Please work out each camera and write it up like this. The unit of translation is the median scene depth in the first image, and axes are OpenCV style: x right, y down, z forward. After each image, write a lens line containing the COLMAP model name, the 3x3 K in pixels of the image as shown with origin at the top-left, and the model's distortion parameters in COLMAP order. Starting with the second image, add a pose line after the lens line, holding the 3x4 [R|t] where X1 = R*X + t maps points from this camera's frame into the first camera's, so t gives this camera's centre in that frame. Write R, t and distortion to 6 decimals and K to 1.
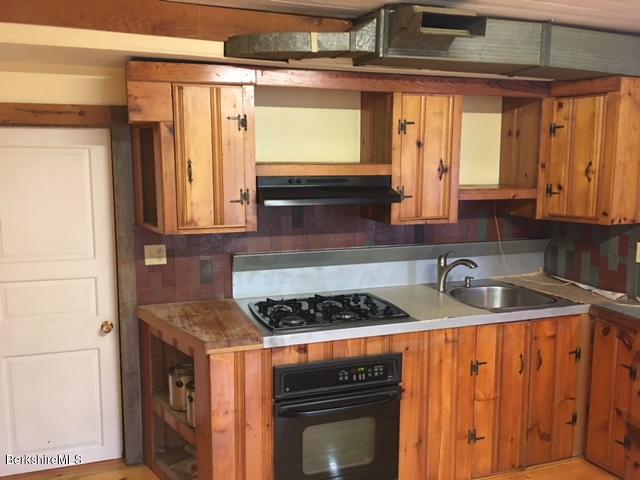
lens RADIAL K [[541.3, 0, 320.0], [0, 541.3, 240.0], [0, 0, 1]] dist [0.058922, -0.096391]
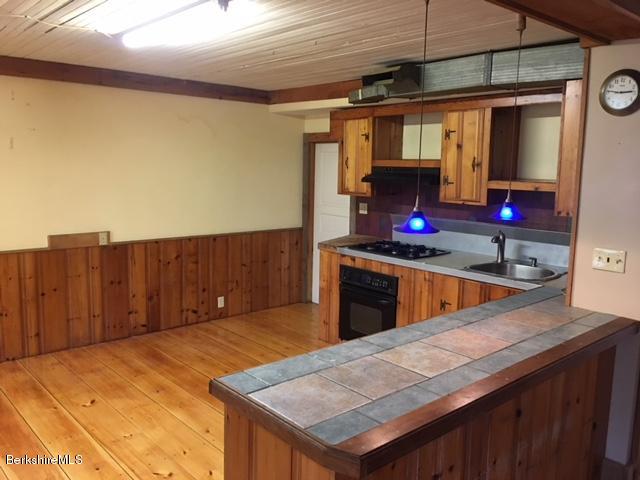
lens RADIAL K [[541.3, 0, 320.0], [0, 541.3, 240.0], [0, 0, 1]] dist [0.058922, -0.096391]
pose [[0.383478, 0.137078, -0.913320, 1.386110], [-0.149976, 0.985040, 0.084872, -0.001739], [0.911291, 0.104430, 0.398300, 0.134359]]
